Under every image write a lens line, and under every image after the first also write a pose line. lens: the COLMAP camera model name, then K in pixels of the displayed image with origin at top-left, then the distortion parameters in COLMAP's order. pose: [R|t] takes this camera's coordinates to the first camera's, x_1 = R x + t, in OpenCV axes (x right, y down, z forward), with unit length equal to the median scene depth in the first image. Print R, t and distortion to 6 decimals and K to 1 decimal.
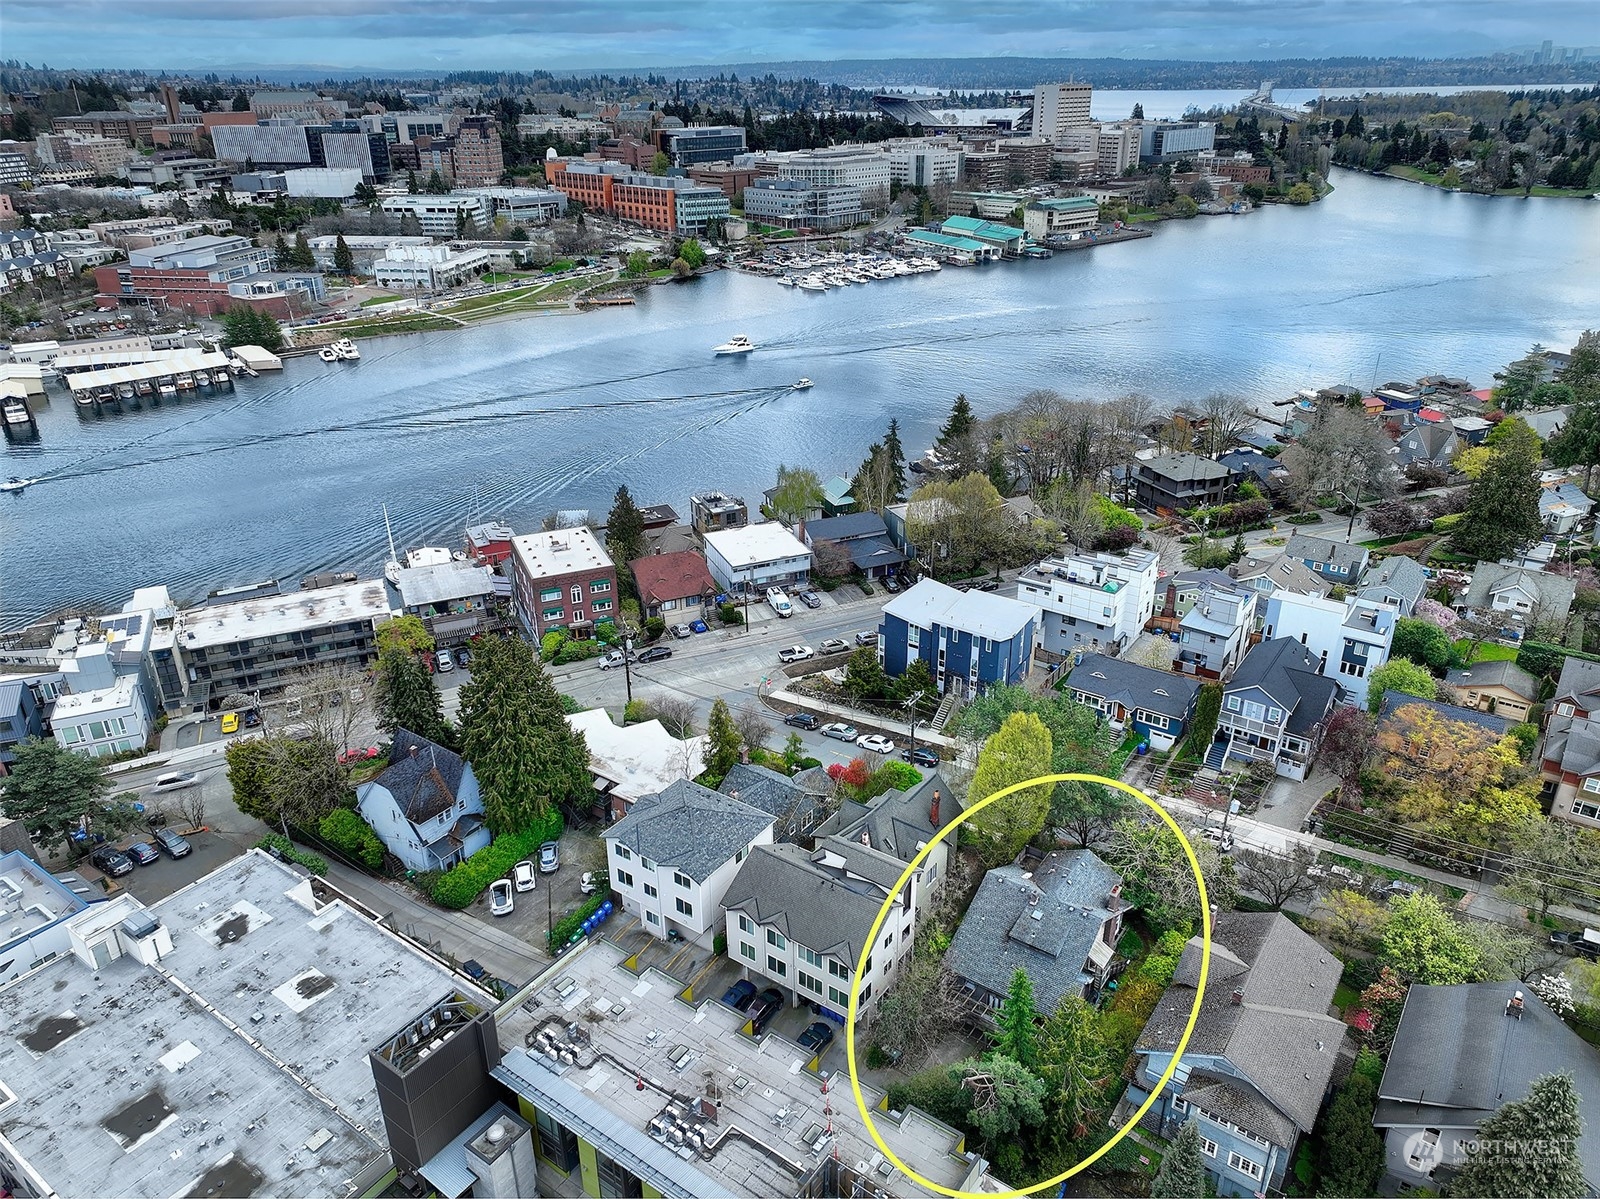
lens RADIAL K [[1127.6, 0, 800.0], [0, 1127.6, 599.5], [0, 0, 1]] dist [0.004693, 0.016681]
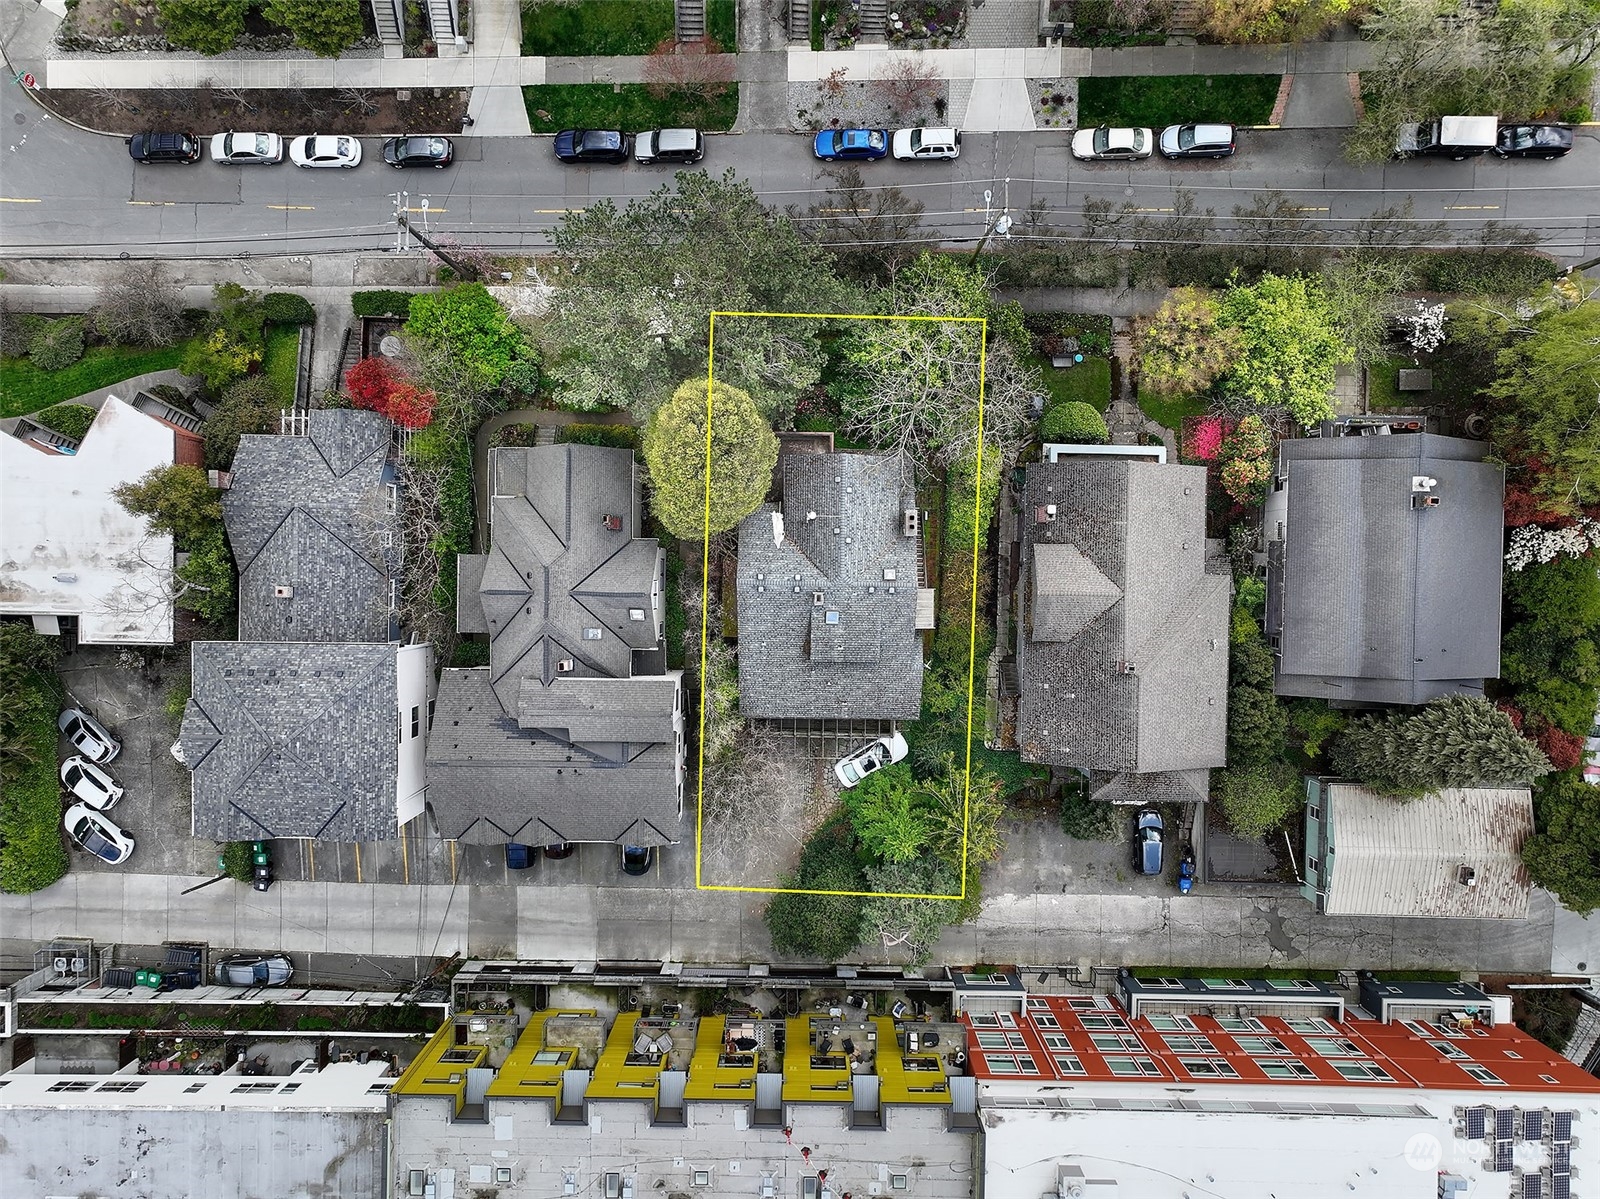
lens RADIAL K [[1127.6, 0, 800.0], [0, 1127.6, 599.5], [0, 0, 1]] dist [0.004693, 0.016681]
pose [[0.823434, -0.567405, -0.002836, 0.101210], [0.233999, 0.335023, 0.912691, -0.187616], [-0.516915, -0.752204, 0.408641, 0.366160]]
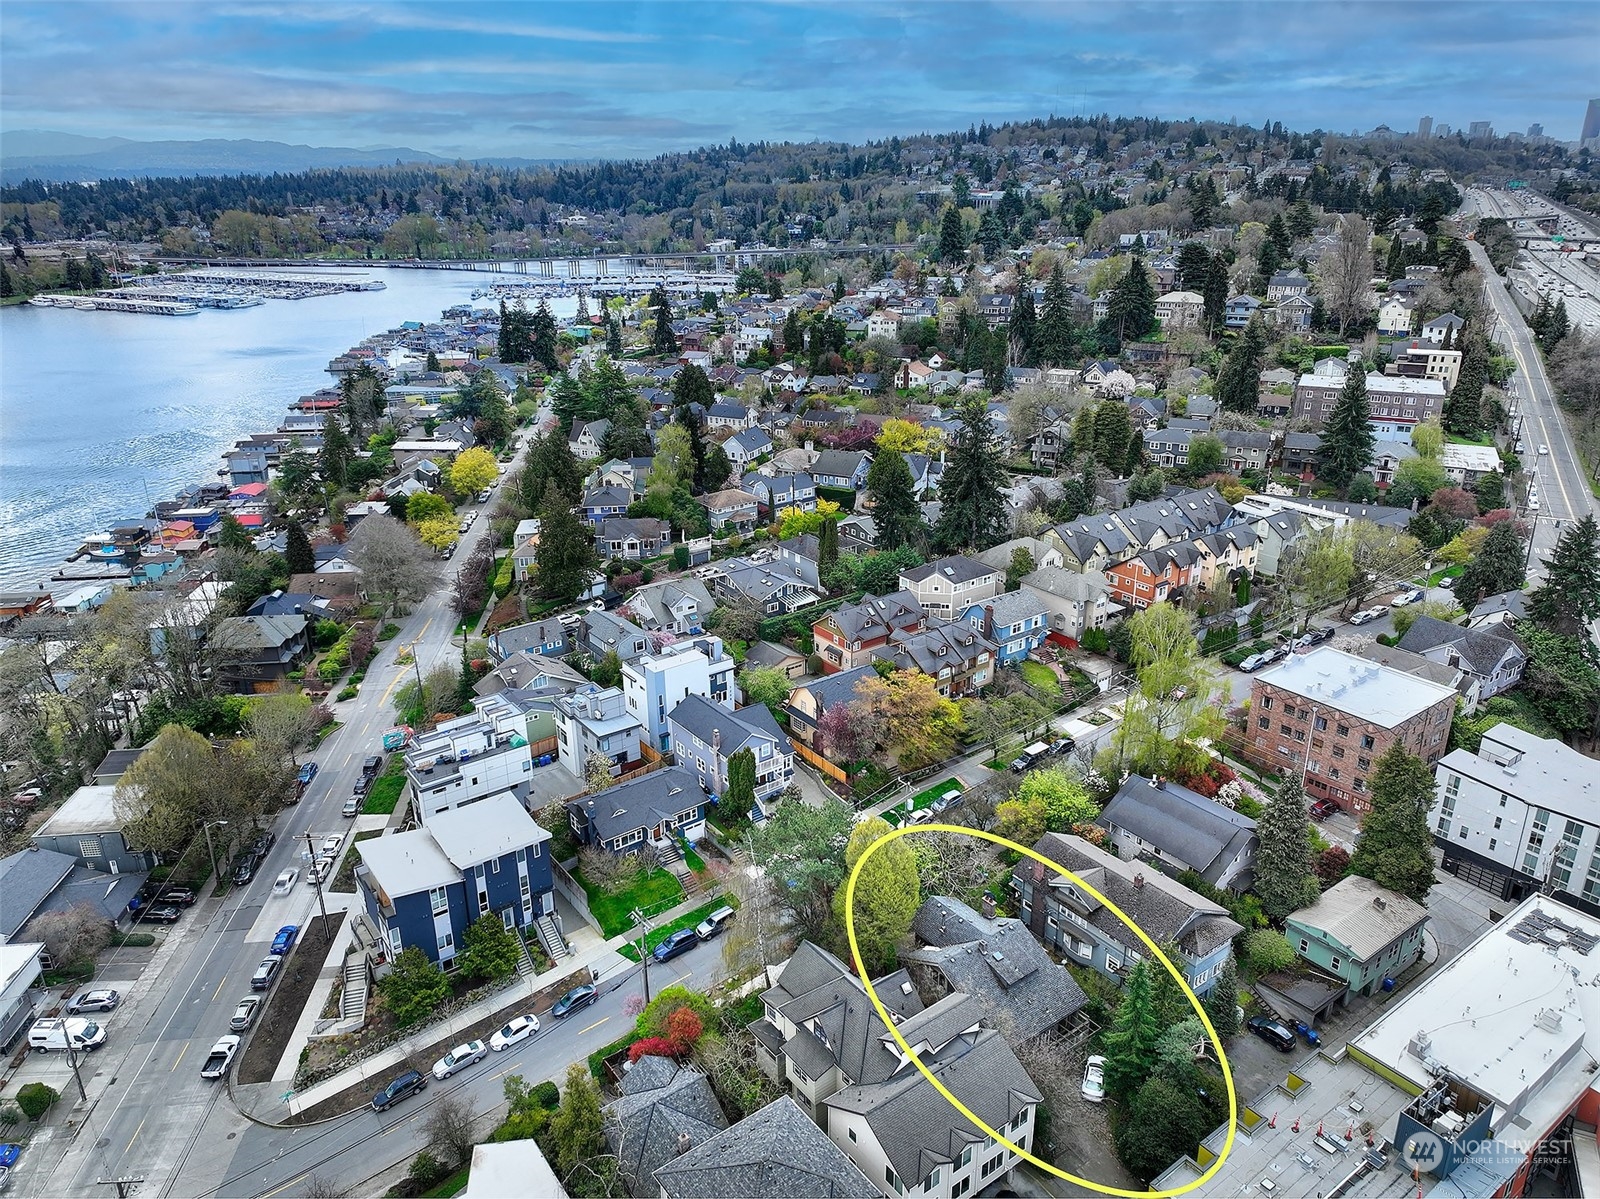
lens RADIAL K [[1127.6, 0, 800.0], [0, 1127.6, 599.5], [0, 0, 1]] dist [0.004693, 0.016681]
pose [[0.310526, -0.341155, 0.887235, -0.357017], [0.410308, 0.890052, 0.198633, -0.165724], [-0.857450, 0.302359, 0.416363, 0.301112]]
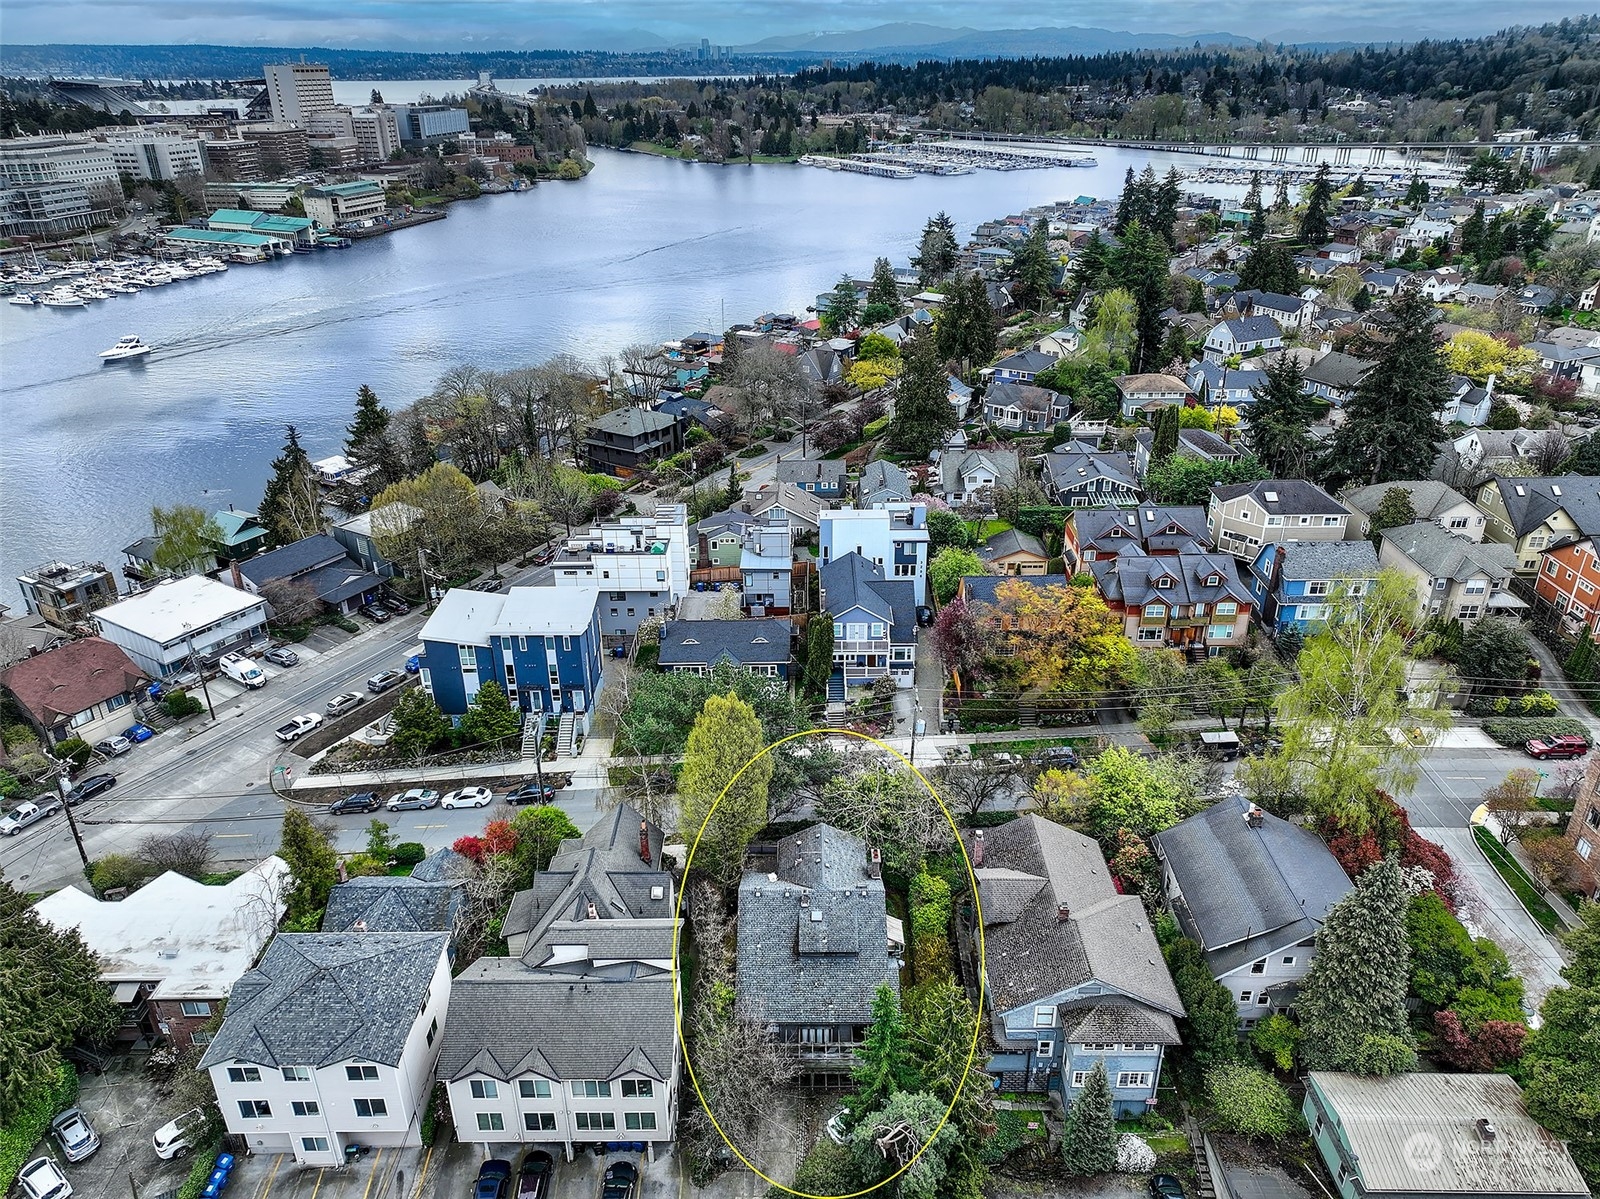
lens RADIAL K [[1127.6, 0, 800.0], [0, 1127.6, 599.5], [0, 0, 1]] dist [0.004693, 0.016681]
pose [[0.818740, -0.248261, 0.517717, -0.090943], [0.245603, 0.966462, 0.075040, -0.009015], [-0.518983, 0.065715, 0.852255, 0.133356]]
